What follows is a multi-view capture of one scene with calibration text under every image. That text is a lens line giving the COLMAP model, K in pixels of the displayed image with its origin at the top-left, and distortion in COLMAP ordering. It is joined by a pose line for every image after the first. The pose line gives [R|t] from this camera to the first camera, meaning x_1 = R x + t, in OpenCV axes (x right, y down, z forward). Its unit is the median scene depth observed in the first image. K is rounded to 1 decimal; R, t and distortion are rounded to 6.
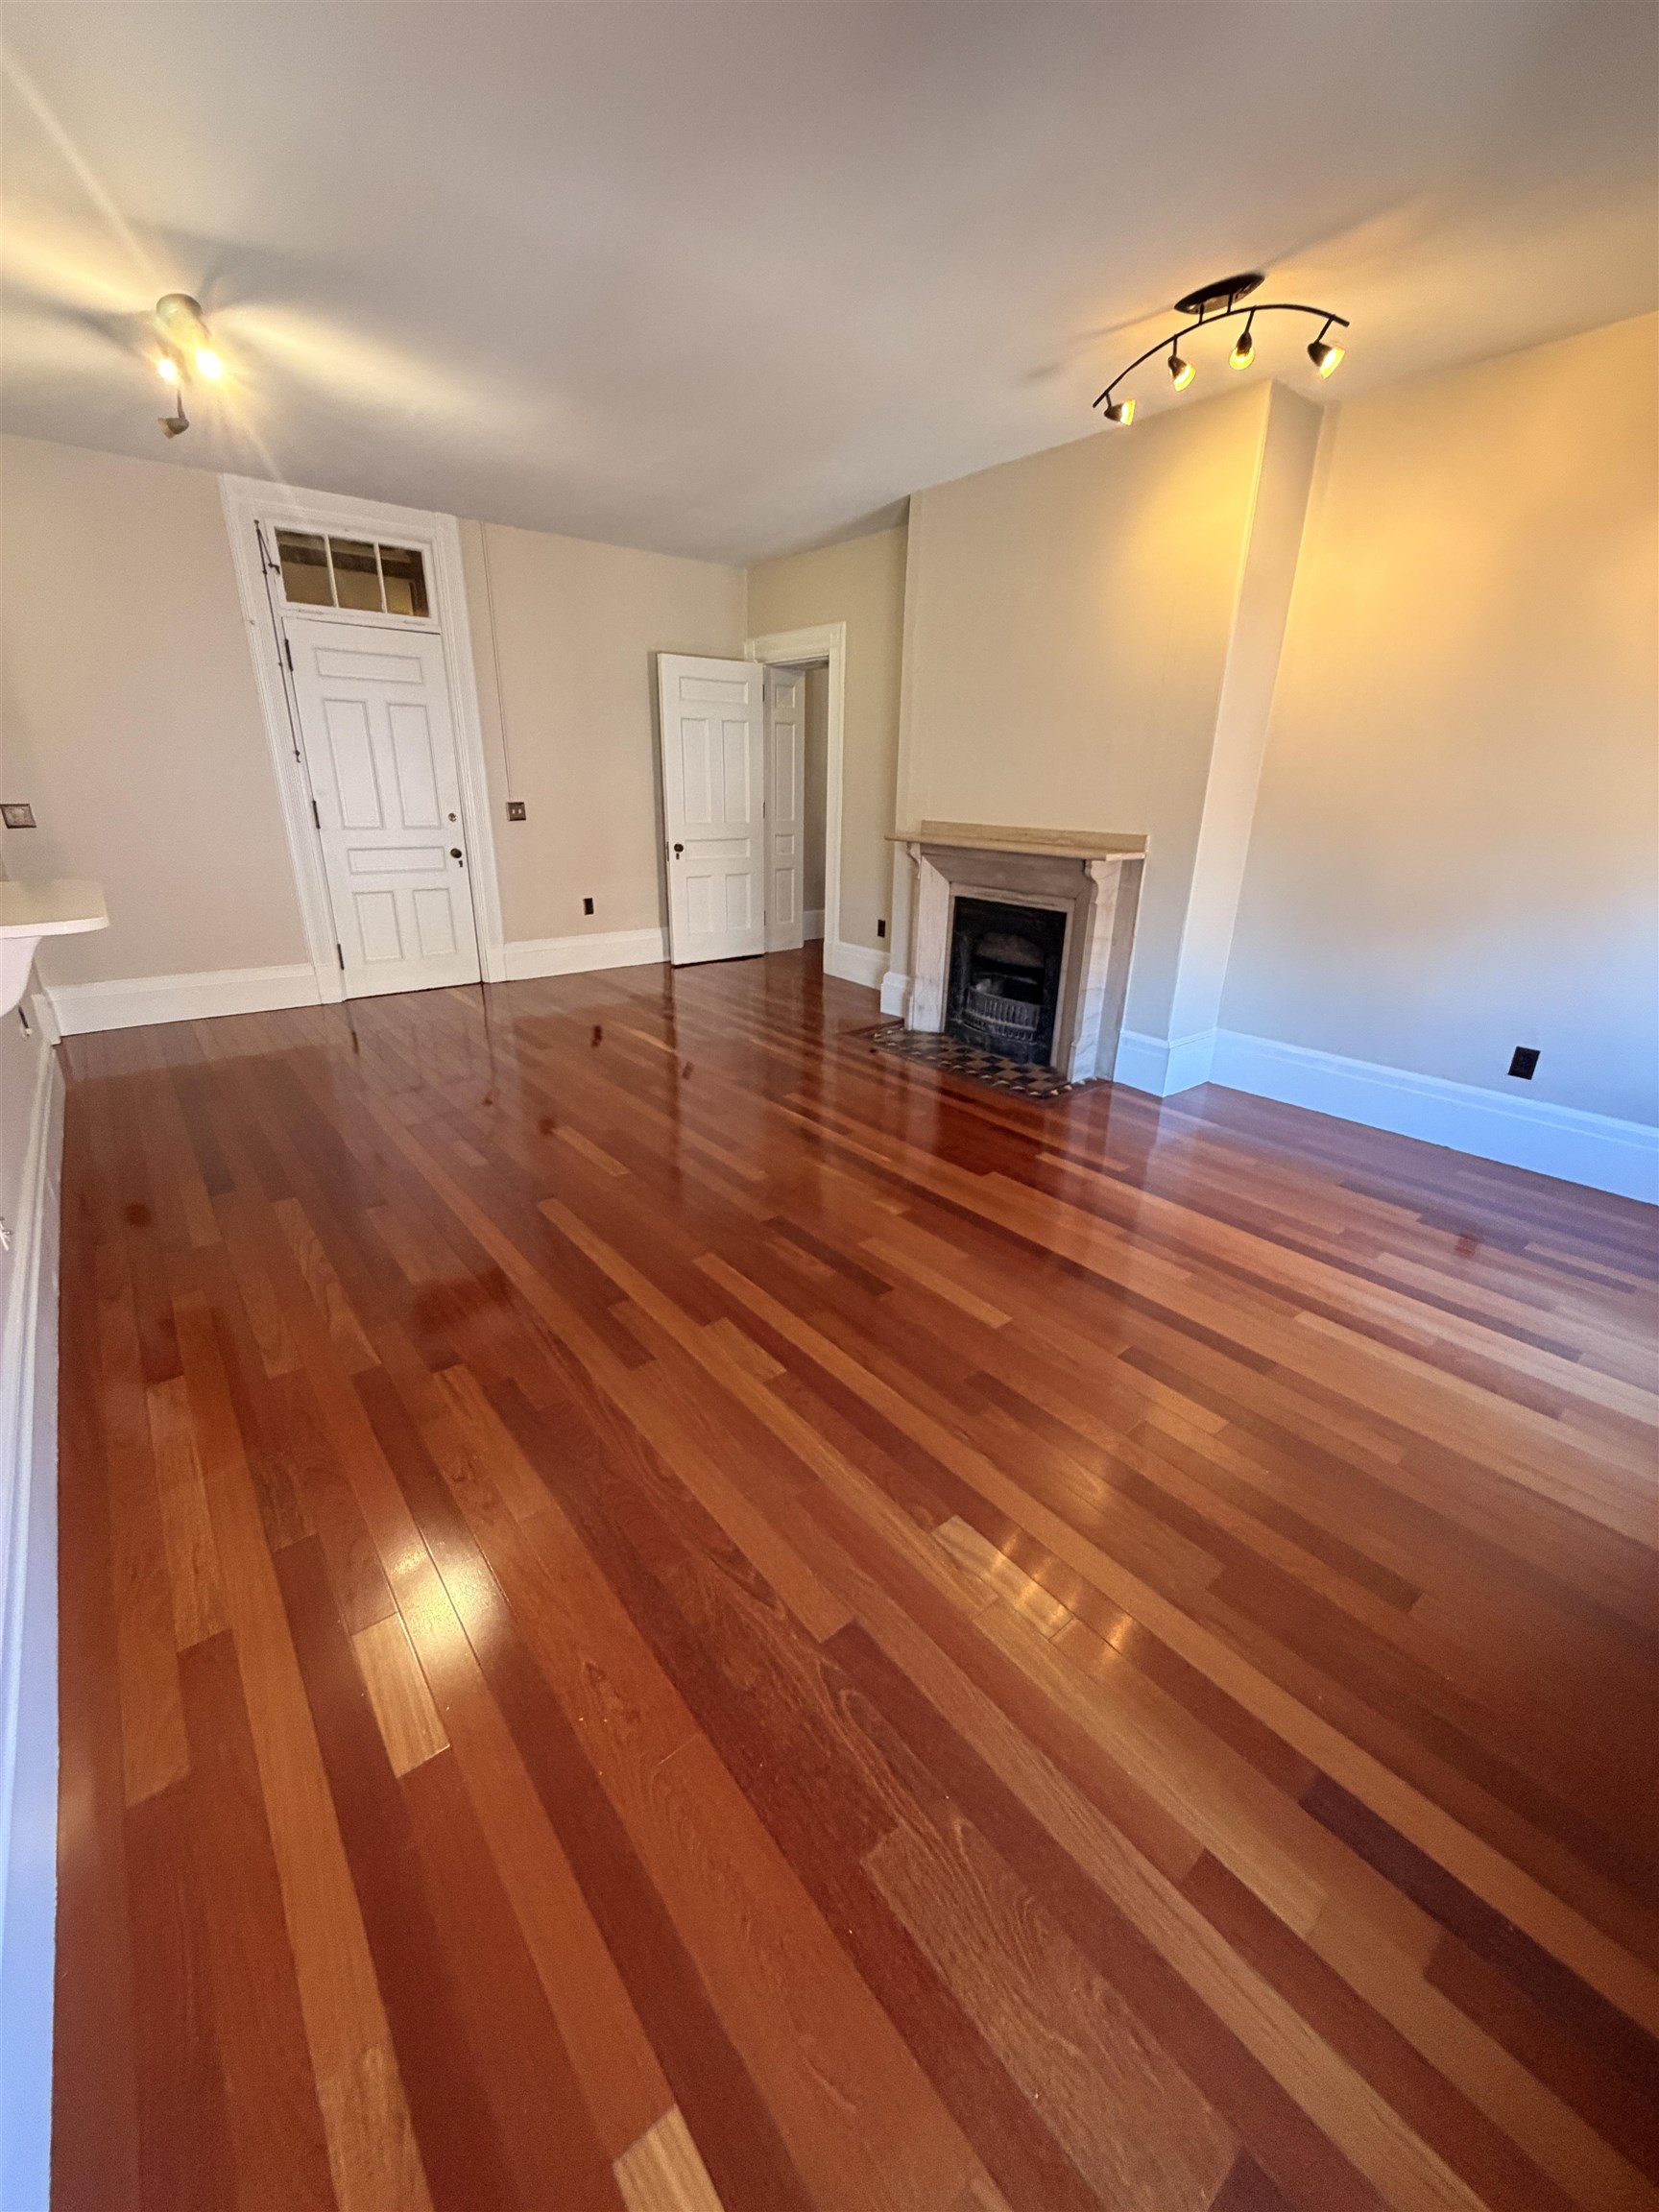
lens RADIAL K [[880.0, 0, 828.1], [0, 880.0, 1096.3], [0, 0, 1]] dist [0.000418, -0.000193]
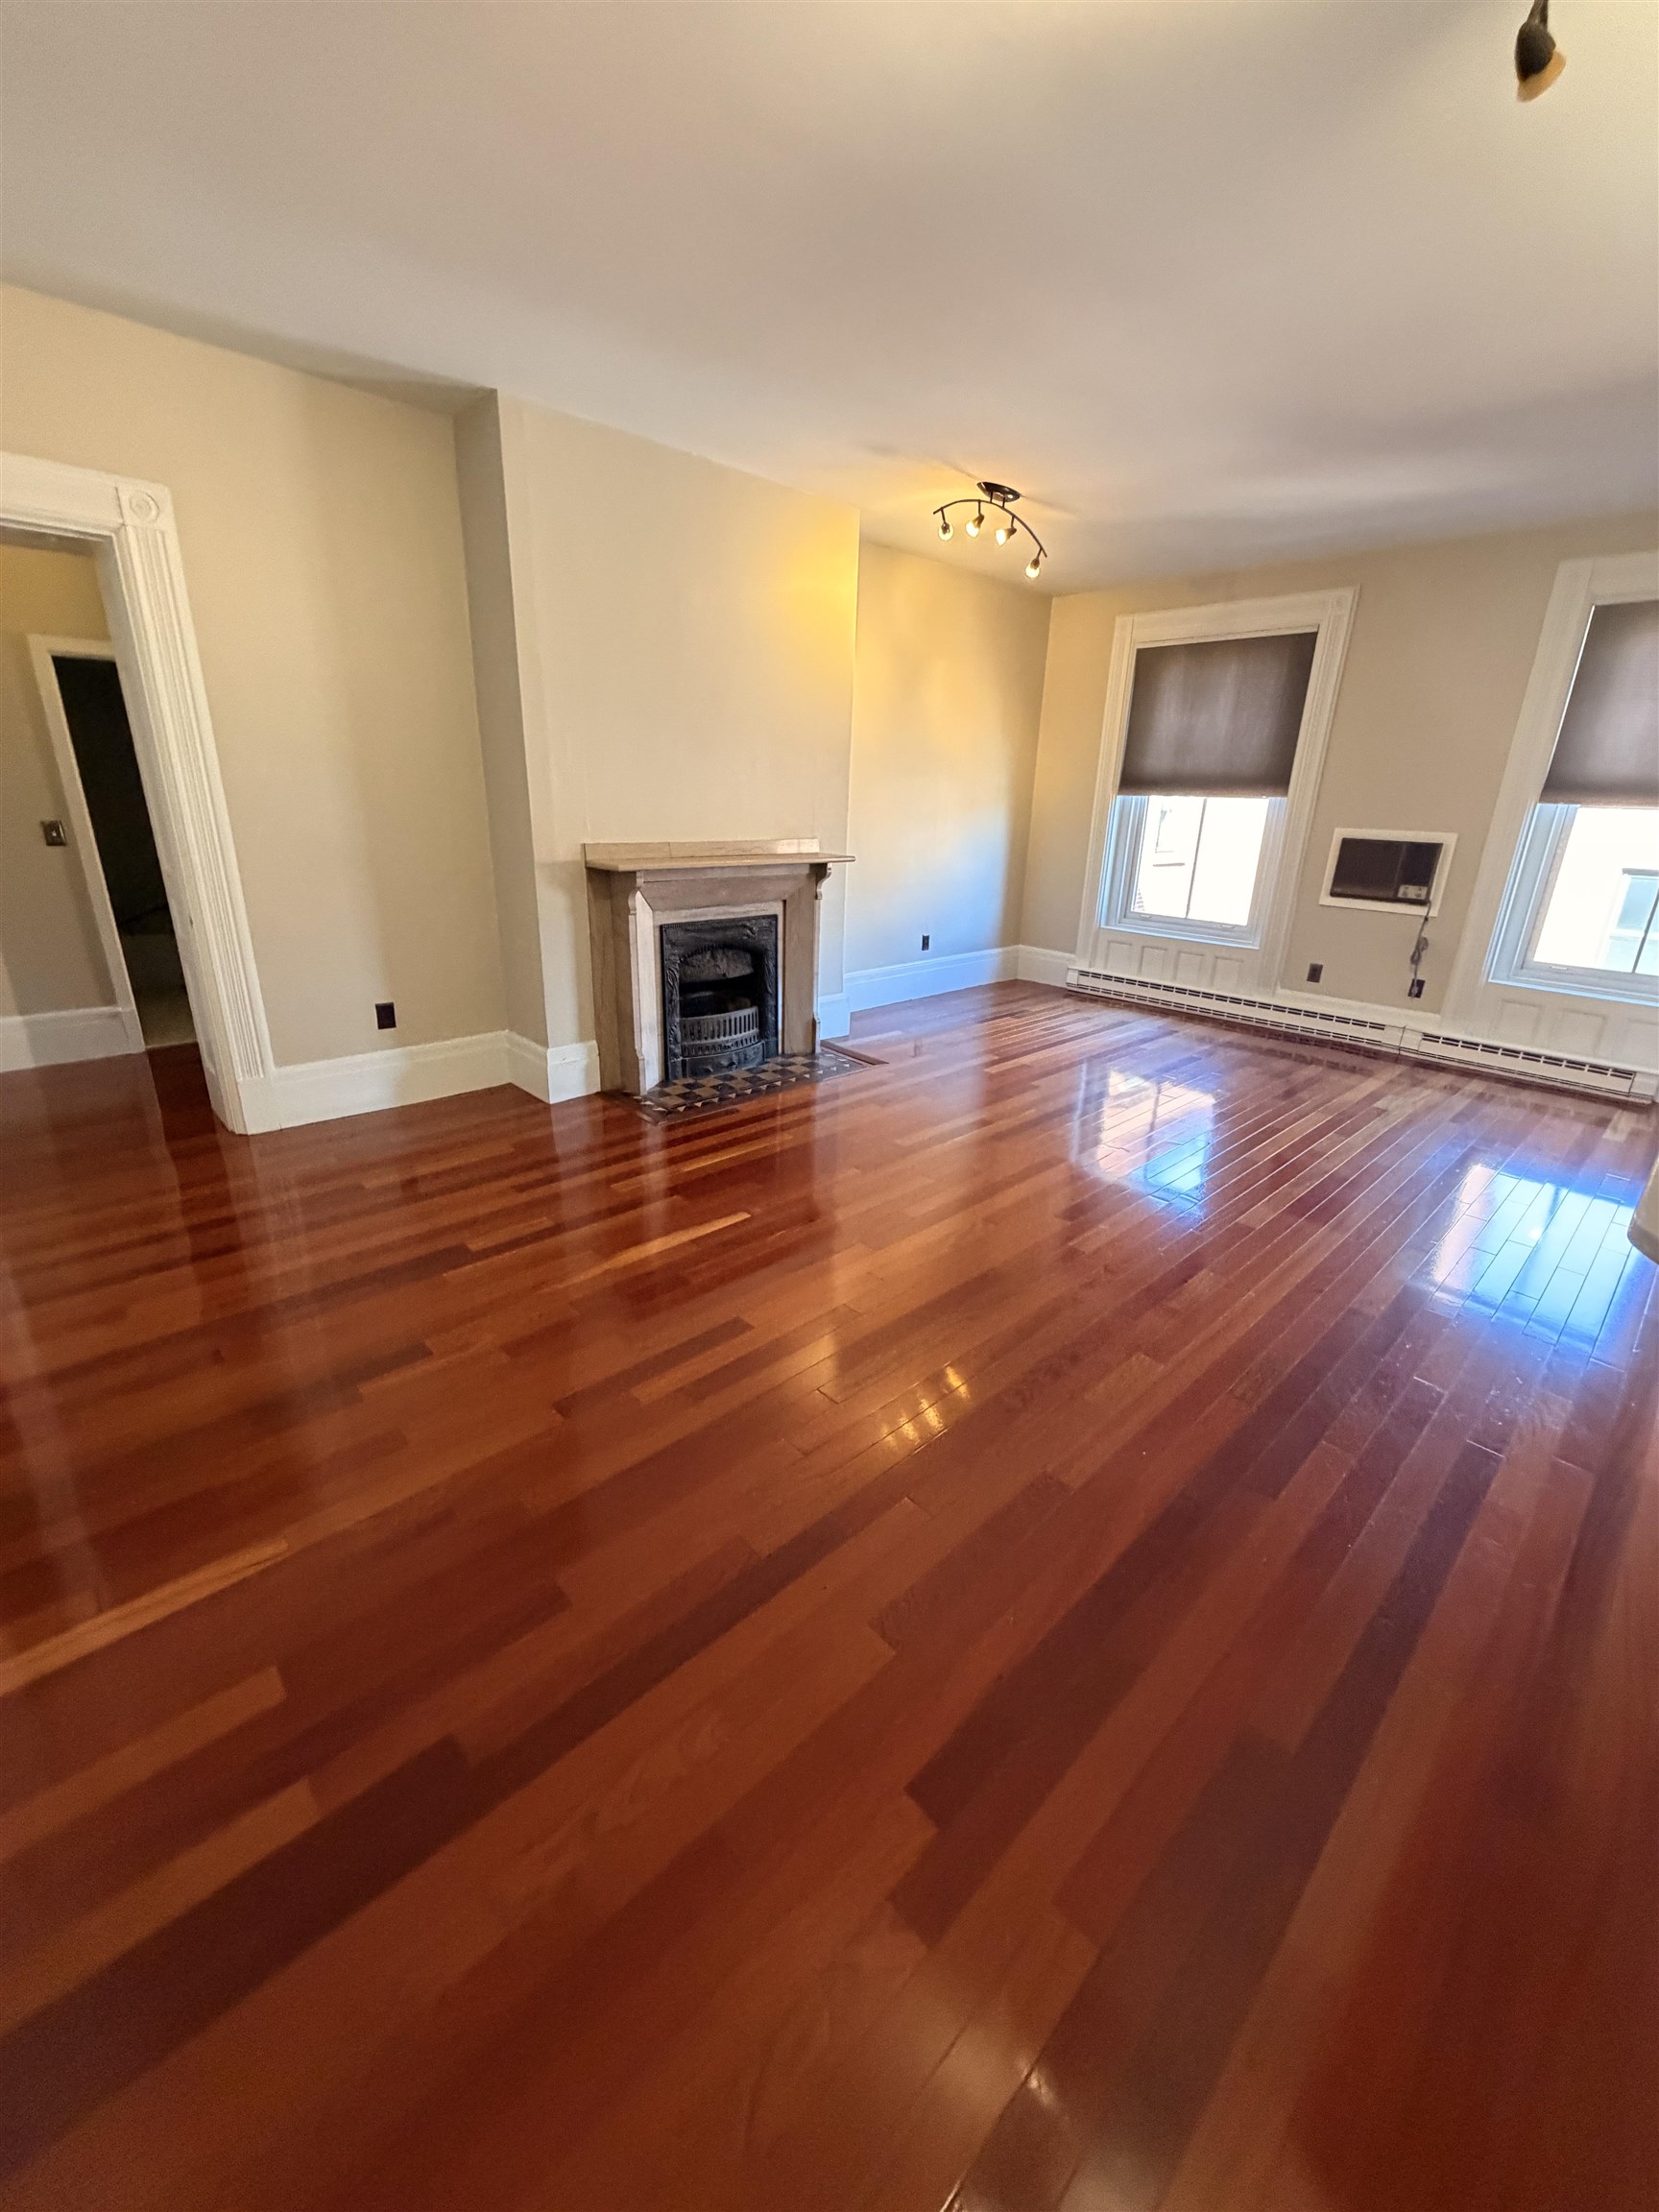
lens RADIAL K [[880.0, 0, 828.1], [0, 880.0, 1096.3], [0, 0, 1]] dist [0.000418, -0.000193]
pose [[-0.086241, -0.342892, 0.935408, -0.782633], [0.314168, 0.881641, 0.352148, -0.348589], [-0.945442, 0.324245, 0.031692, 0.908451]]
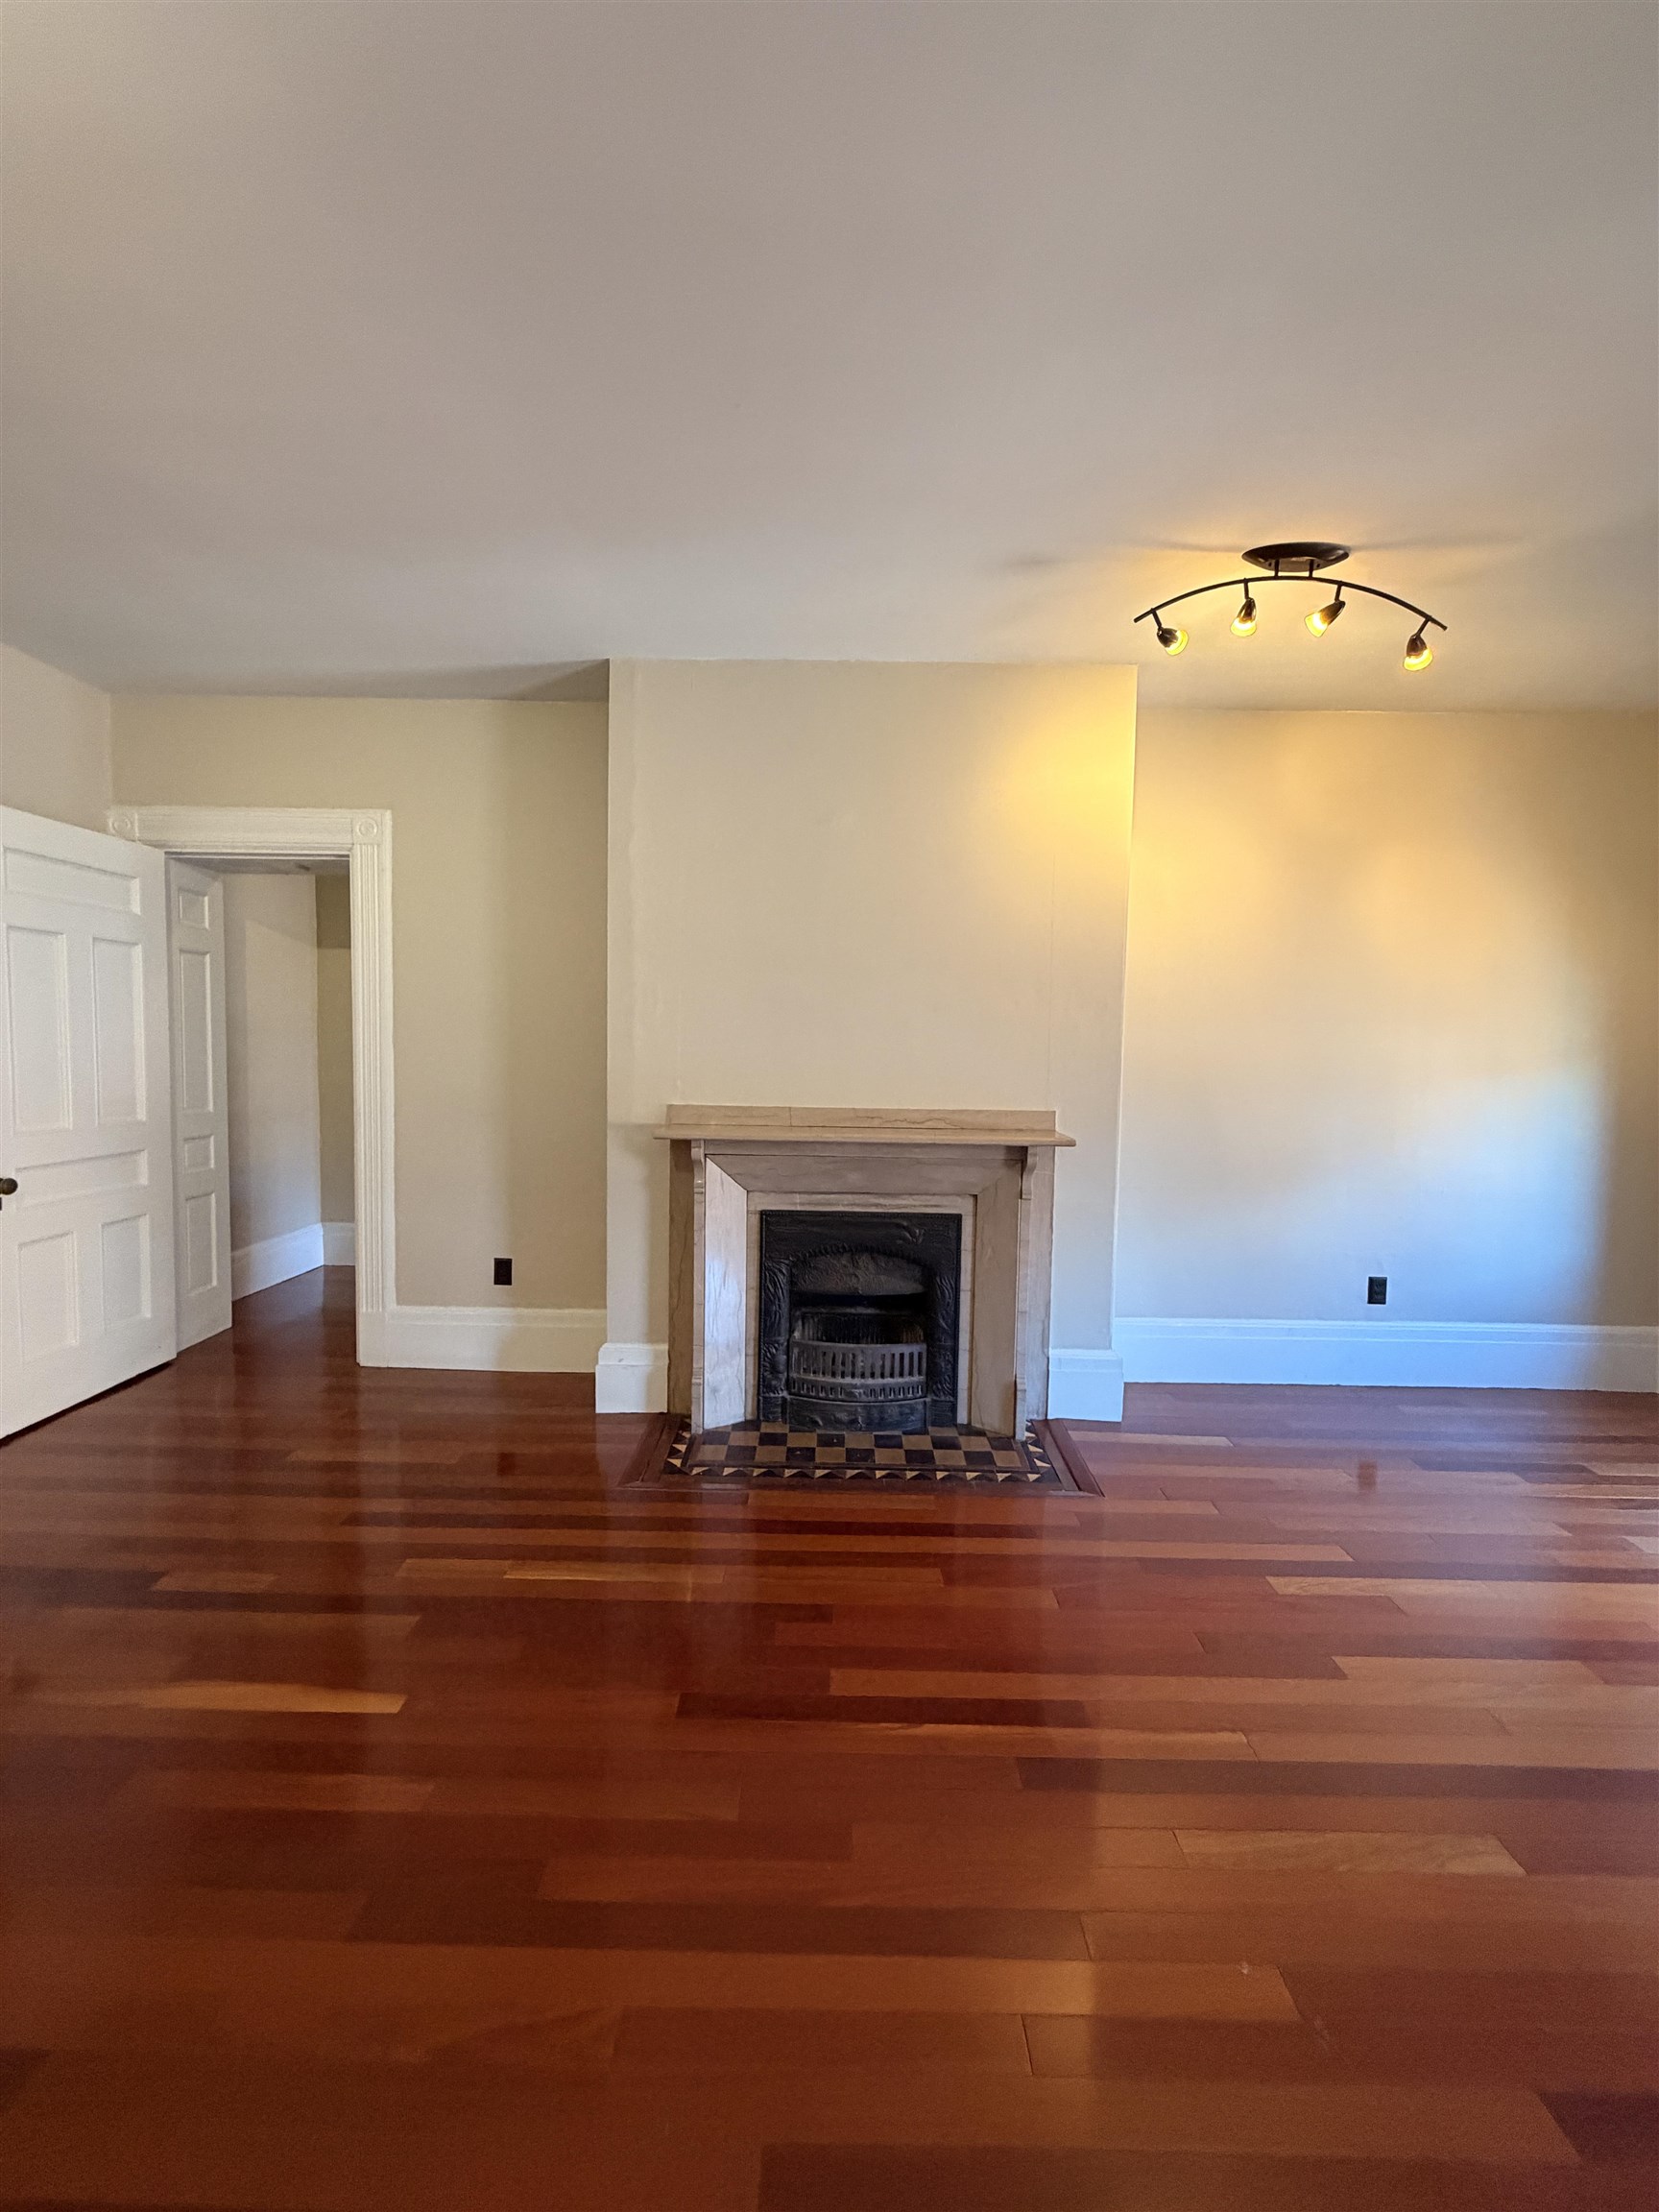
lens RADIAL K [[880.0, 0, 828.1], [0, 880.0, 1096.3], [0, 0, 1]] dist [0.000418, -0.000193]
pose [[0.633418, -0.049760, 0.772209, -0.350079], [0.259770, 0.953692, -0.151627, -0.204451], [-0.728904, 0.296640, 0.617011, 0.546836]]
